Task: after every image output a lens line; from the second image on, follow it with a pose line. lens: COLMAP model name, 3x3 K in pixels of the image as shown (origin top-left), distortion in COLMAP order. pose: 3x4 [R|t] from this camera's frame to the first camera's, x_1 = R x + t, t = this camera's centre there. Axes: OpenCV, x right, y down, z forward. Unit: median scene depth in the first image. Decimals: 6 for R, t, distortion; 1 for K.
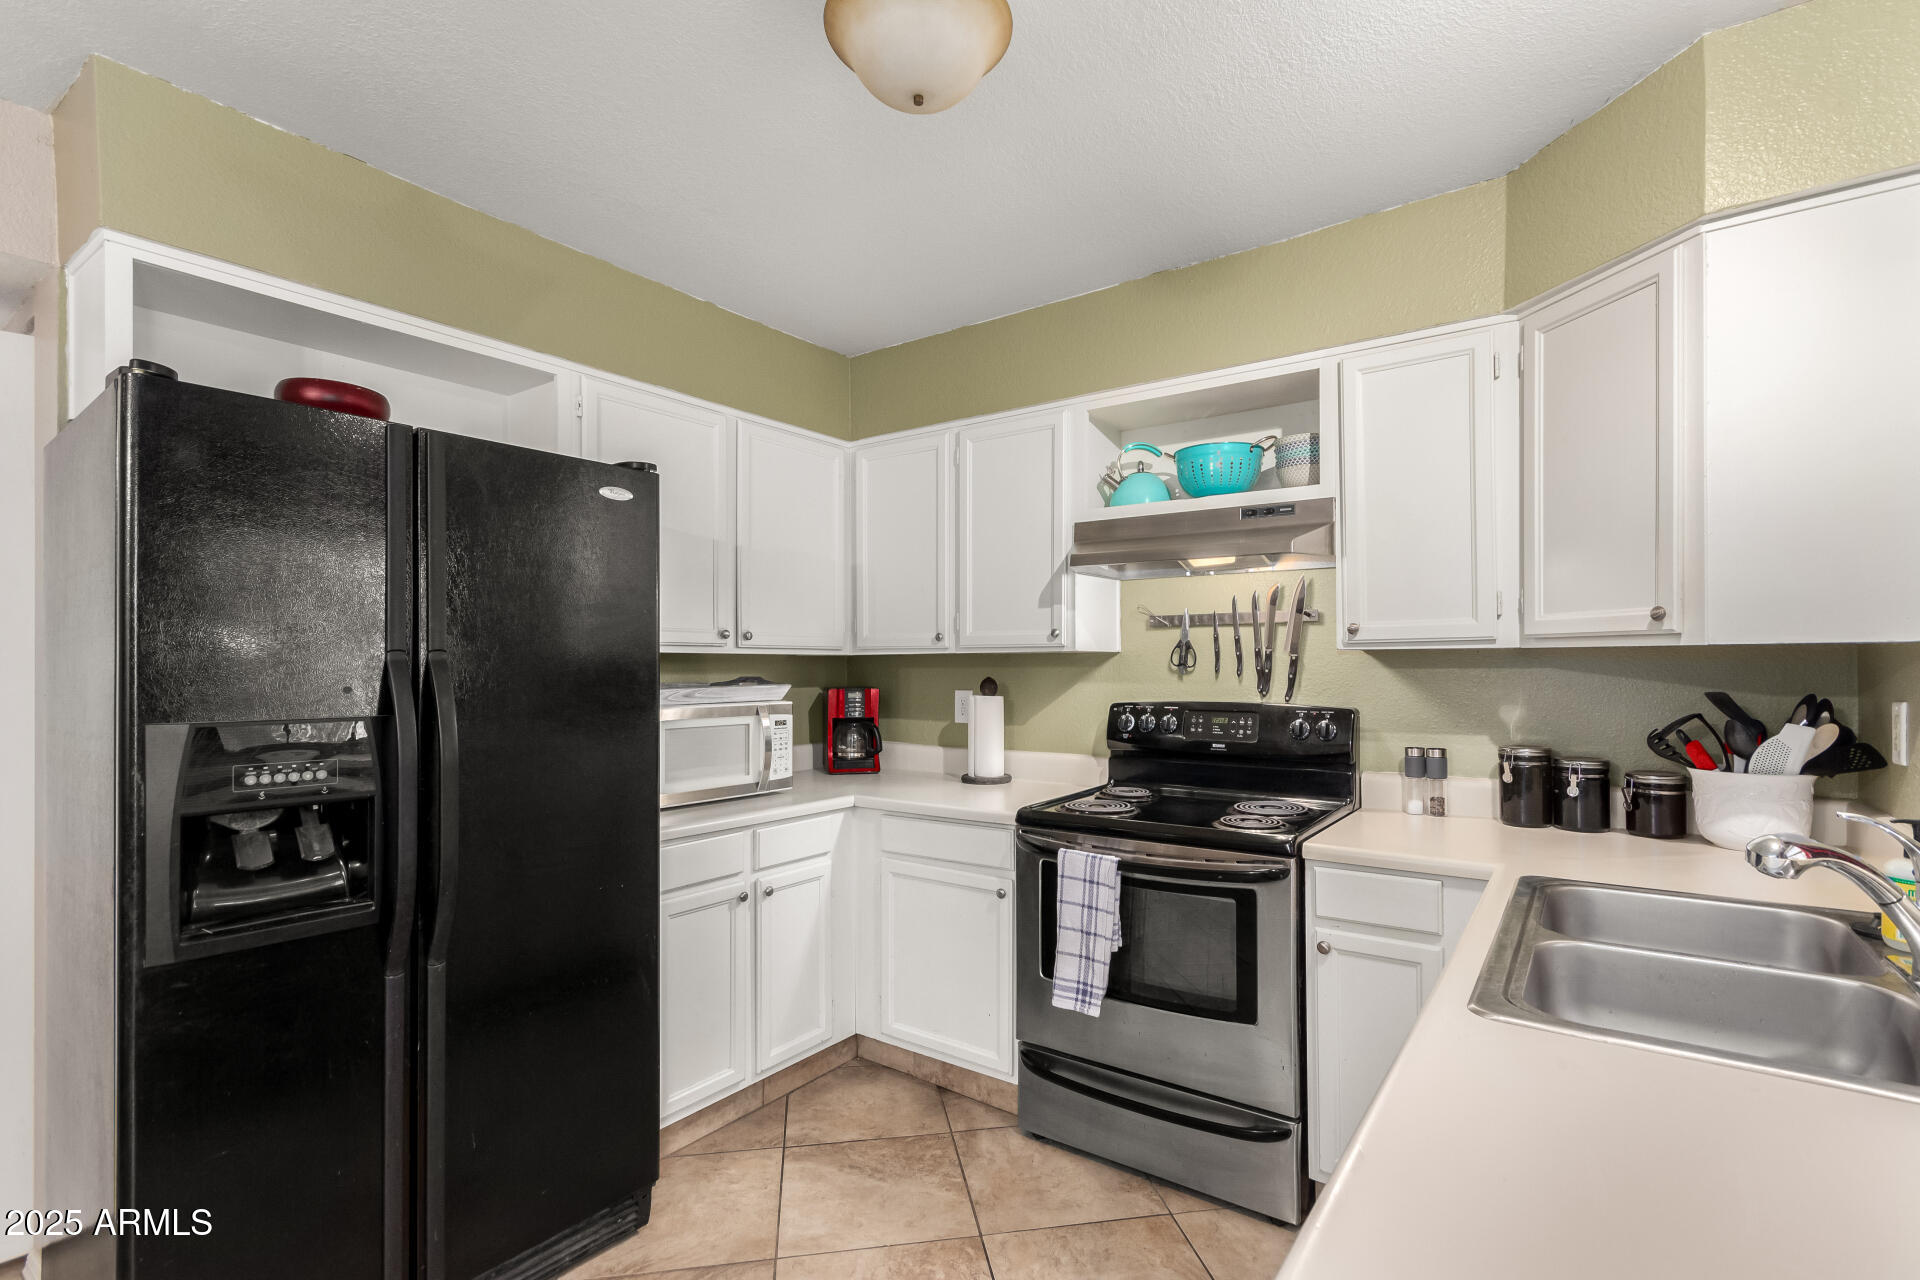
lens RADIAL K [[888.7, 0, 970.4], [0, 888.7, 652.8], [0, 0, 1]] dist [0.000555, 0.001984]
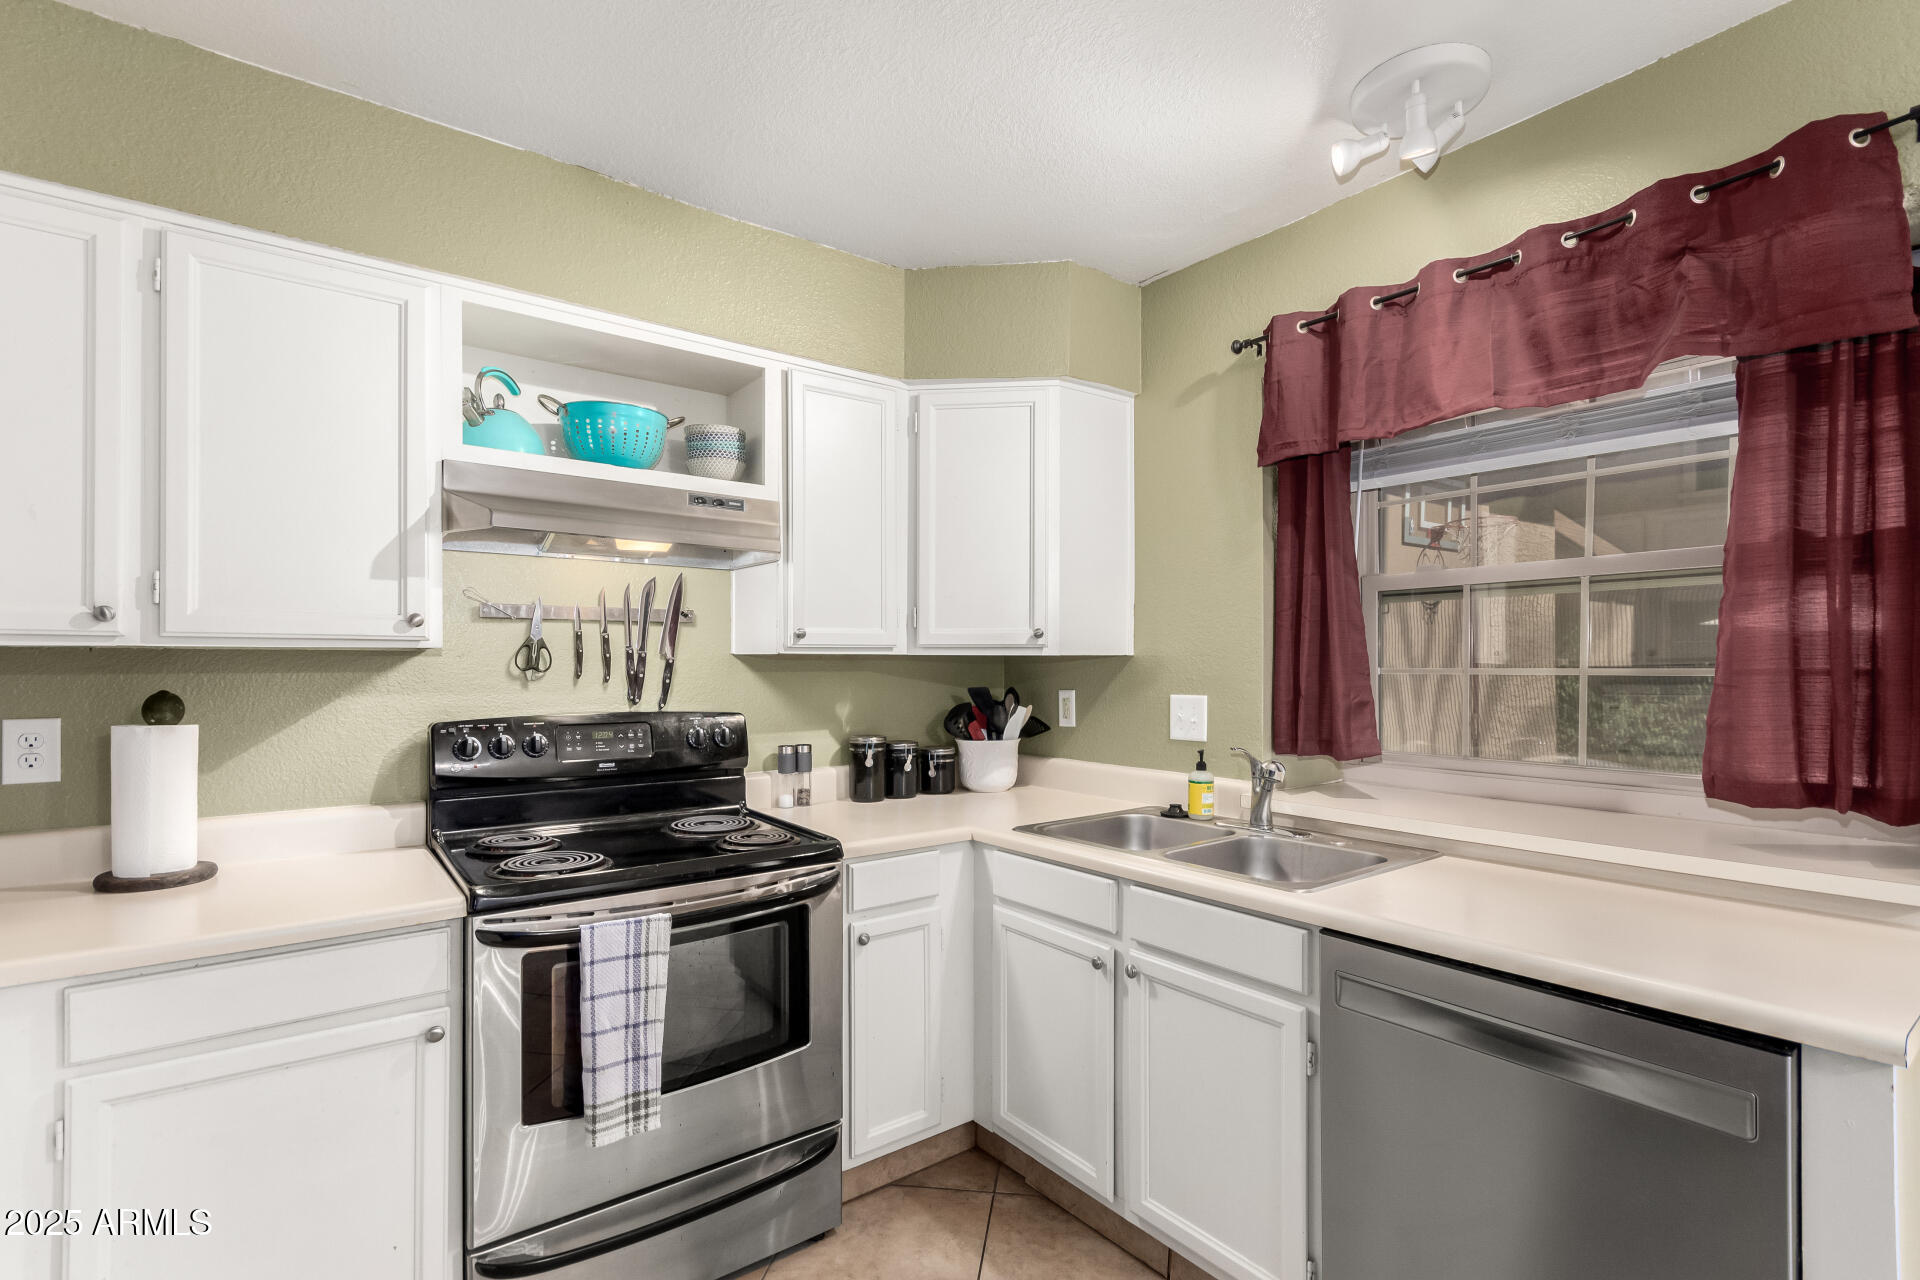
lens RADIAL K [[888.7, 0, 970.4], [0, 888.7, 652.8], [0, 0, 1]] dist [0.000555, 0.001984]
pose [[0.303171, 0.019051, 0.952746, -0.418529], [-0.012006, 0.999797, -0.016172, 0.008241], [-0.952860, -0.006536, 0.303339, 0.420453]]
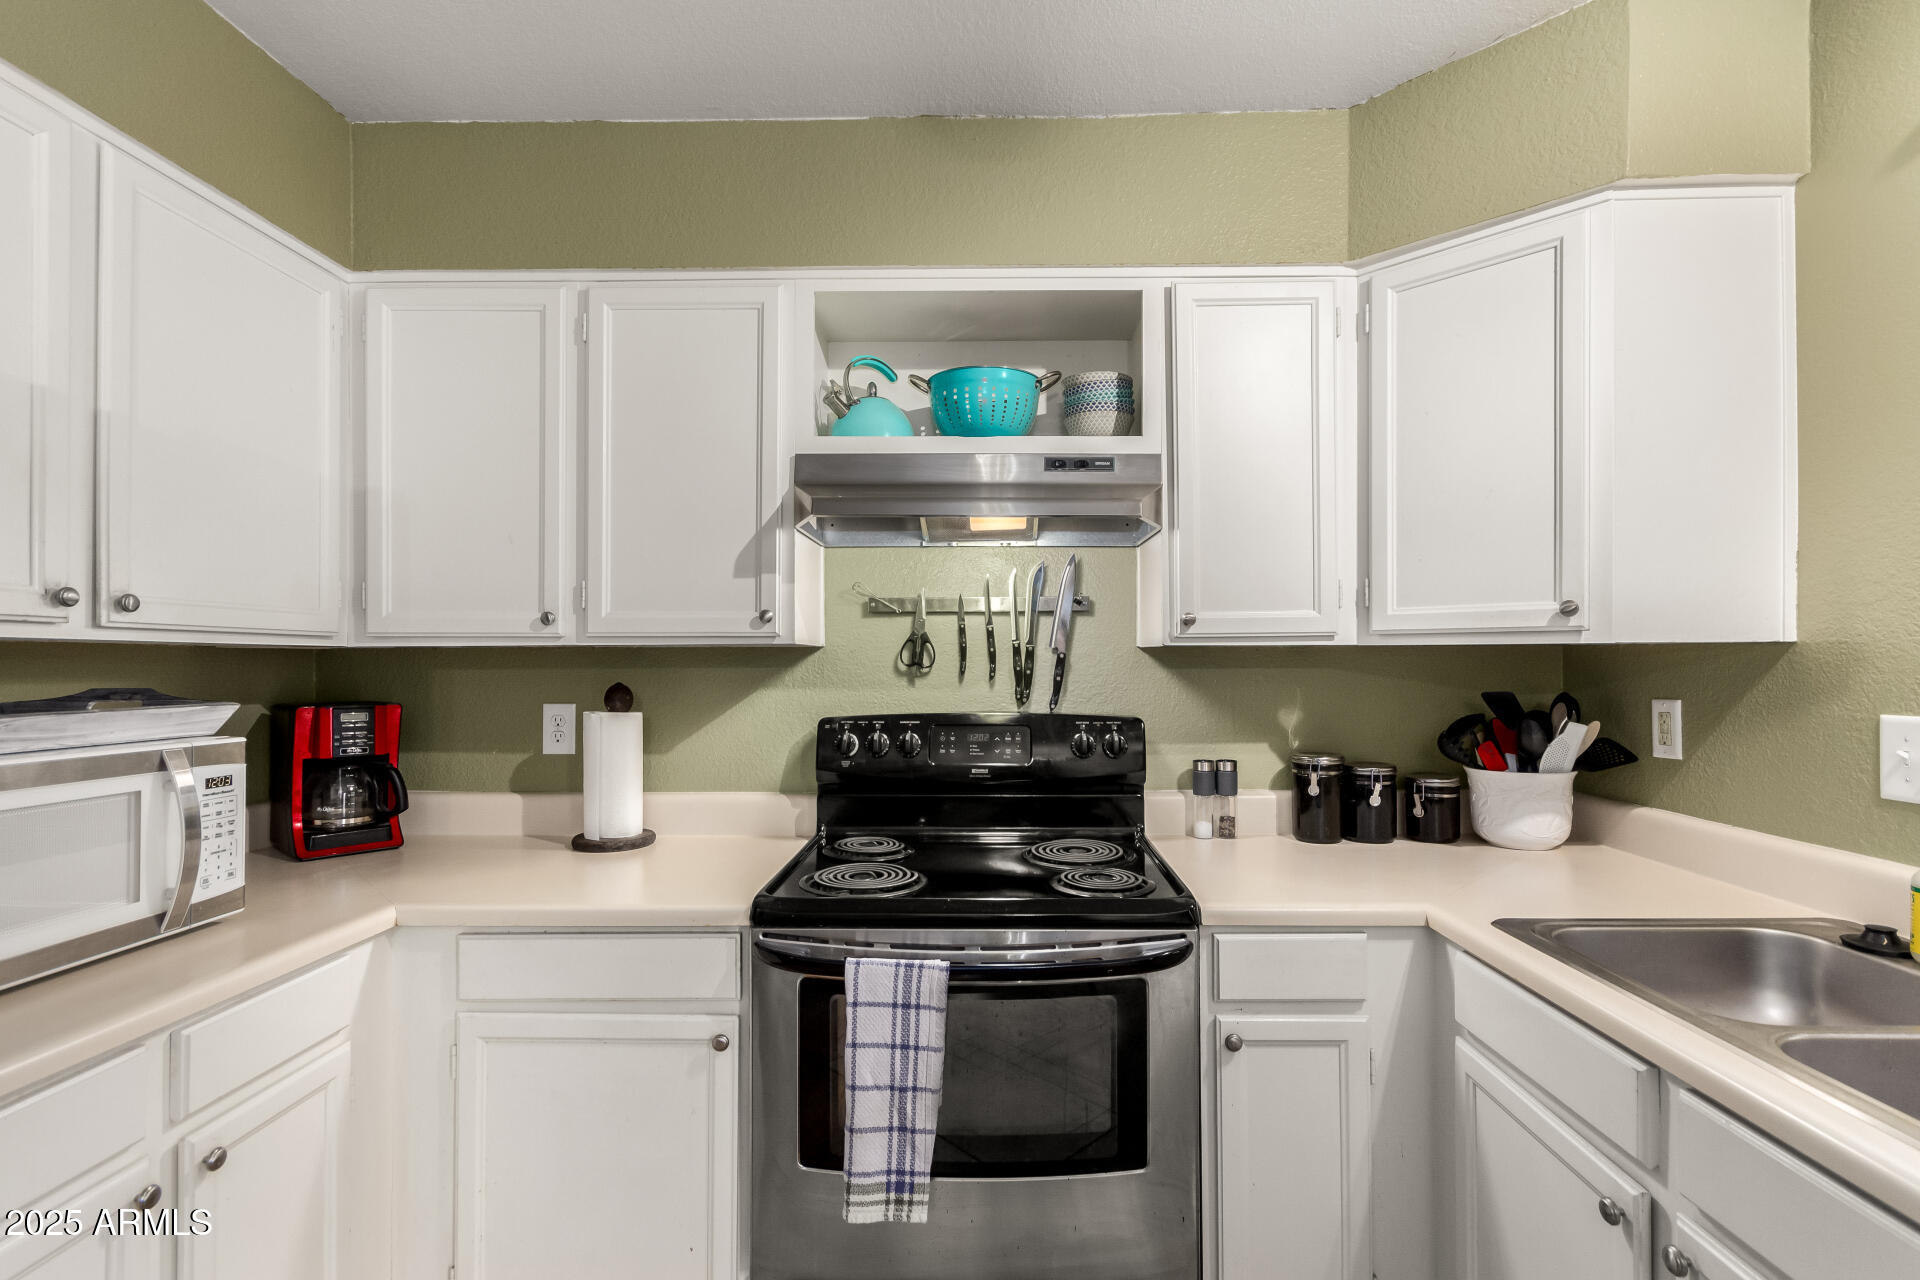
lens RADIAL K [[889.8, 0, 978.3], [0, 889.8, 650.7], [0, 0, 1]] dist [0.003666, -0.000270]
pose [[0.827215, 0.009213, 0.561810, -0.151005], [-0.008025, 0.999957, -0.004582, 0.005455], [-0.561828, -0.000718, 0.827253, 0.371793]]
